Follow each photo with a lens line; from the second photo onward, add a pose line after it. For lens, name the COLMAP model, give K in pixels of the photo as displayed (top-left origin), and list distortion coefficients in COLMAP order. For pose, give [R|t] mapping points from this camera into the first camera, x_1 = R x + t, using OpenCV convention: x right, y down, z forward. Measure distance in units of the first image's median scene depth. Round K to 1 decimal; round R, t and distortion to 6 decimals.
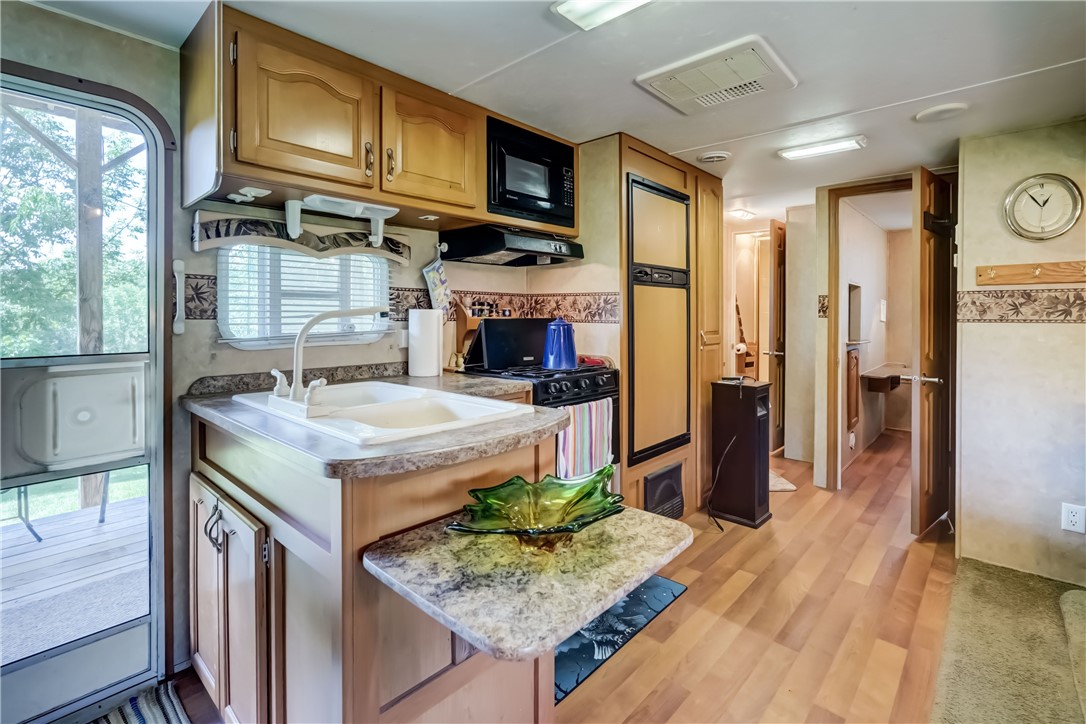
lens RADIAL K [[493.2, 0, 552.5], [0, 493.2, 317.9], [0, 0, 1]] dist [-0.010145, 0.007712]
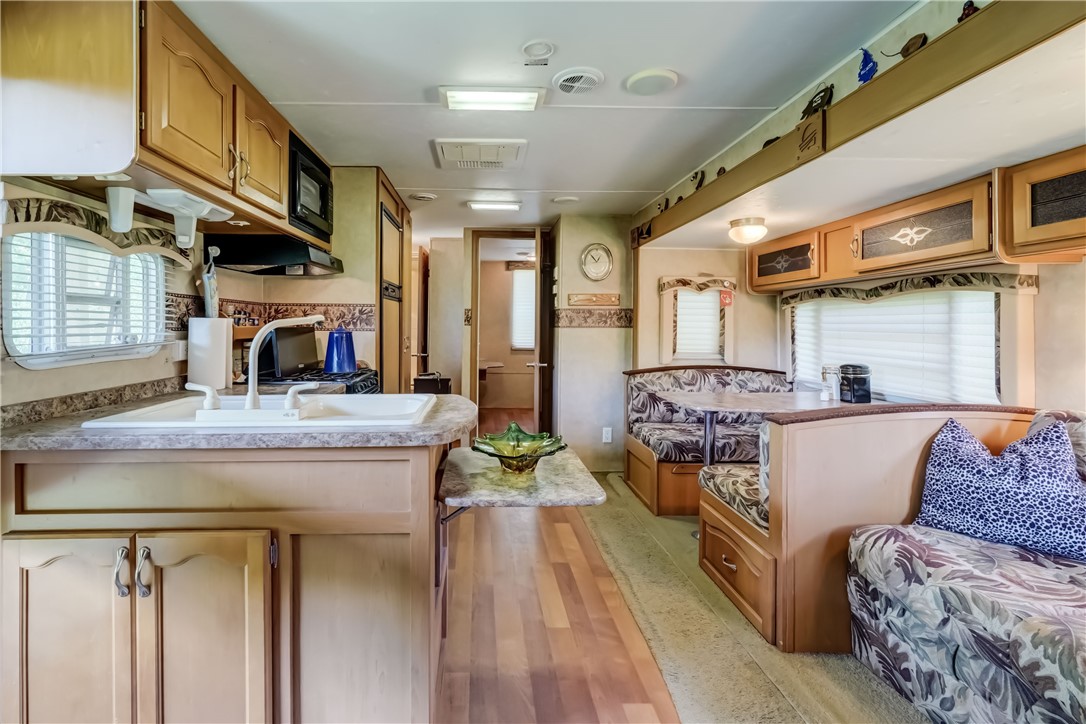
lens RADIAL K [[493.2, 0, 476.7], [0, 493.2, 330.5], [0, 0, 1]] dist [-0.010145, 0.007712]
pose [[0.741275, -0.010466, 0.671120, -0.494896], [0.006386, 0.999943, 0.008540, 0.001684], [-0.671171, -0.002045, 0.741300, -0.021133]]
